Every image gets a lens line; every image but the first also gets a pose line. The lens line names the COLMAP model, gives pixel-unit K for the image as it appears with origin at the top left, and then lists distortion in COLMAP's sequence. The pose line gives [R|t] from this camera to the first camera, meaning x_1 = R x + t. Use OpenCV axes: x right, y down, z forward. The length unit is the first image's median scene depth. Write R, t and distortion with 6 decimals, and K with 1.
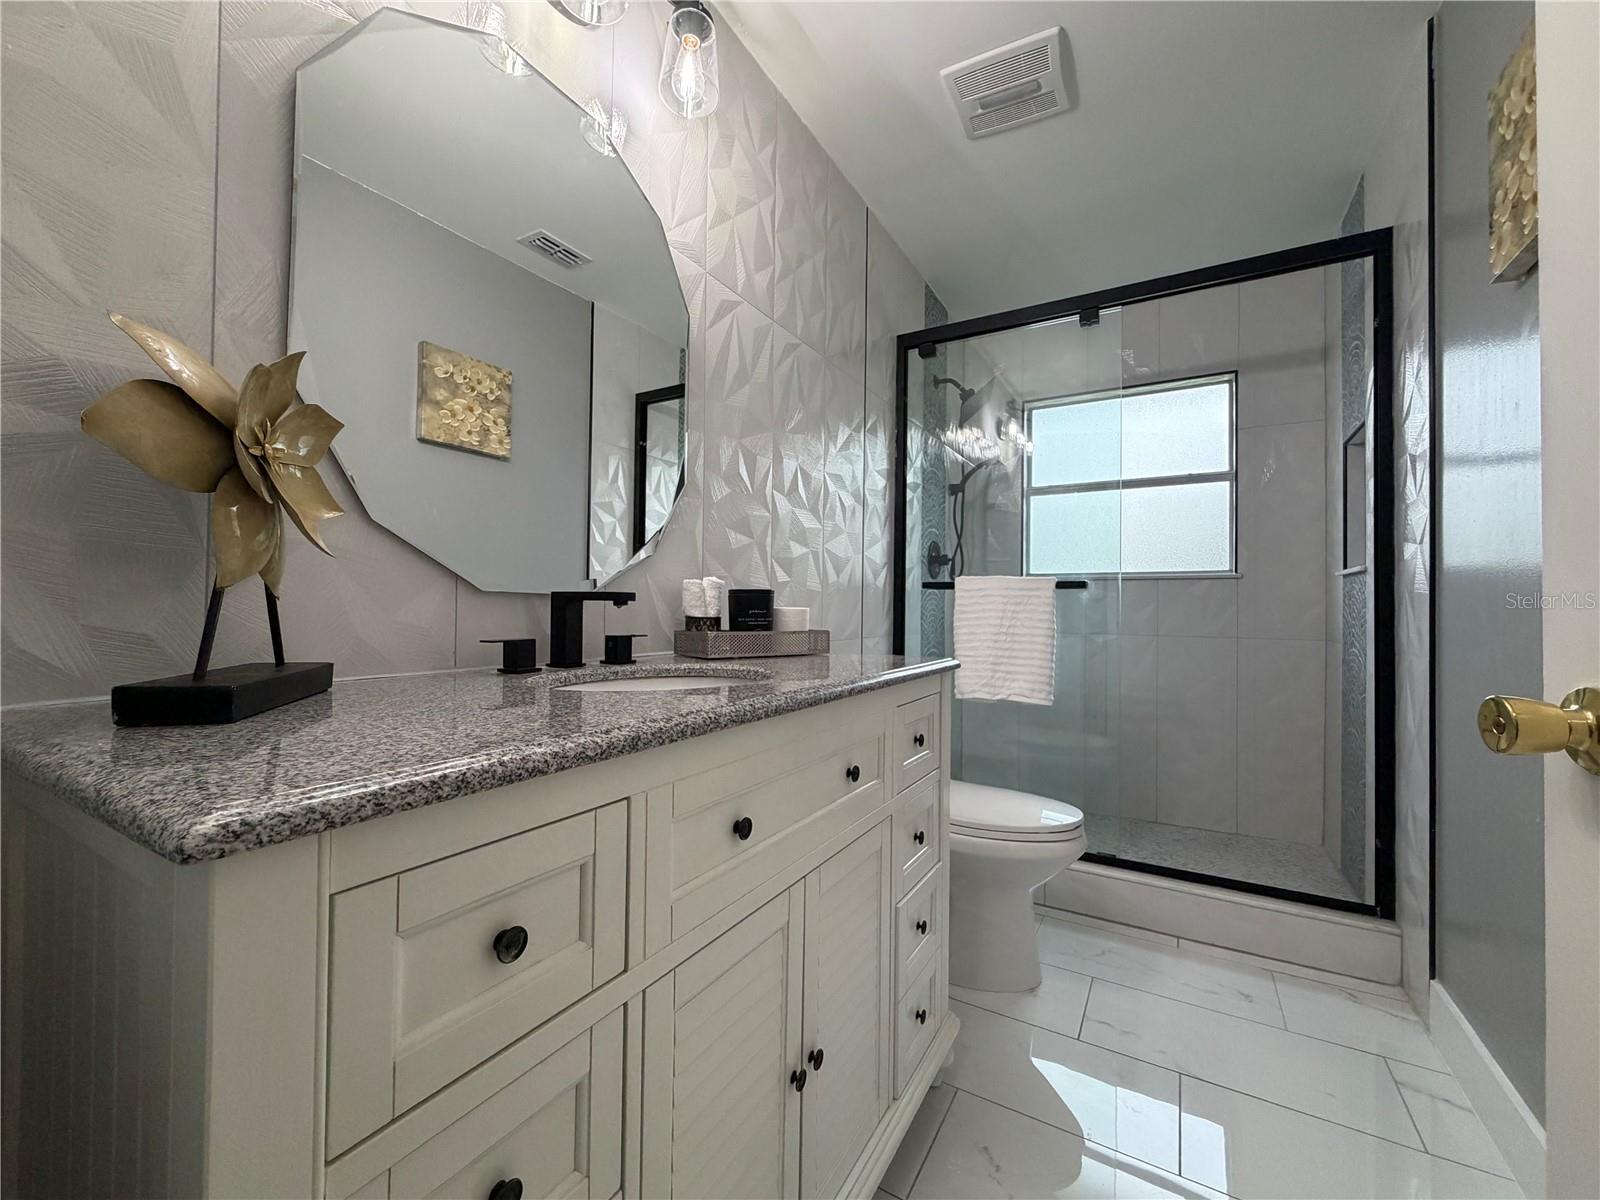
lens RADIAL K [[642.3, 0, 800.0], [0, 642.3, 600.0], [0, 0, 1]] dist [0.011511, 0.000016]
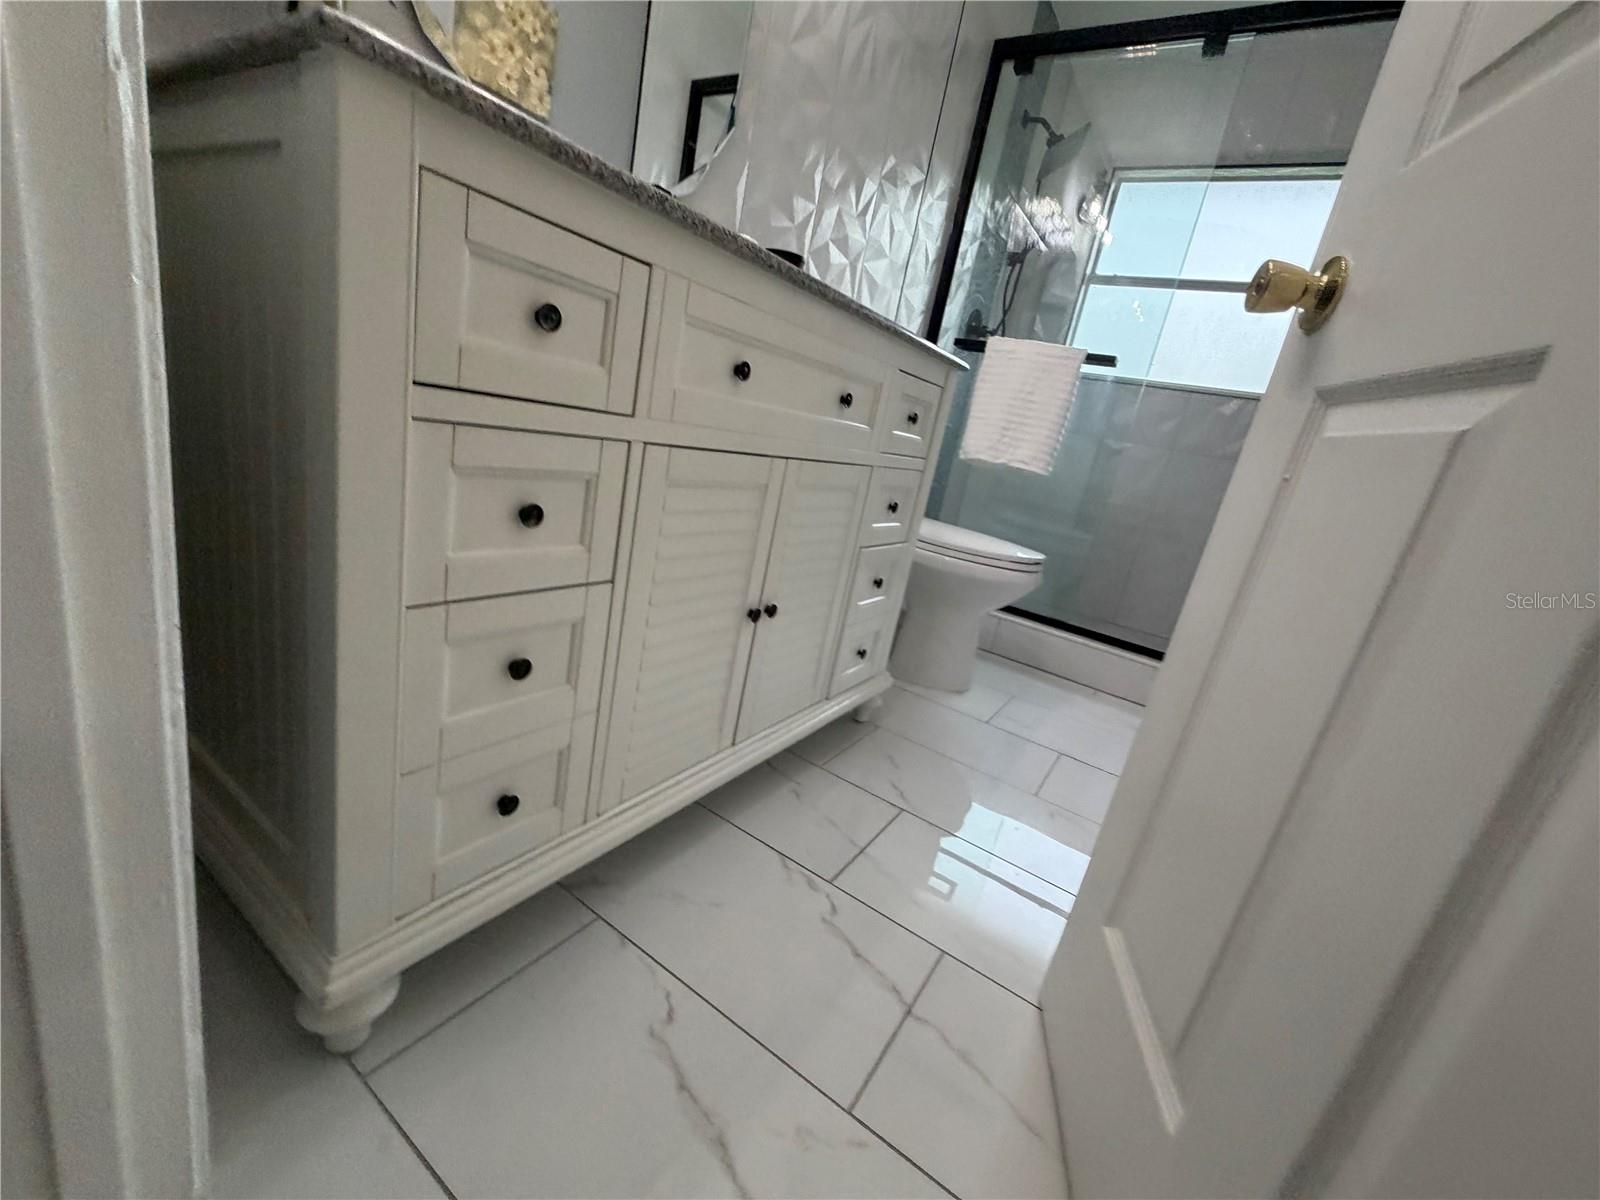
lens RADIAL K [[643.2, 0, 796.9], [0, 643.2, 599.5], [0, 0, 1]] dist [-0.001411, 0.000231]
pose [[0.982832, 0.184439, 0.004885, 0.021458], [-0.178600, 0.944404, 0.276048, 0.114178], [0.046300, -0.272181, 0.961131, -0.058018]]
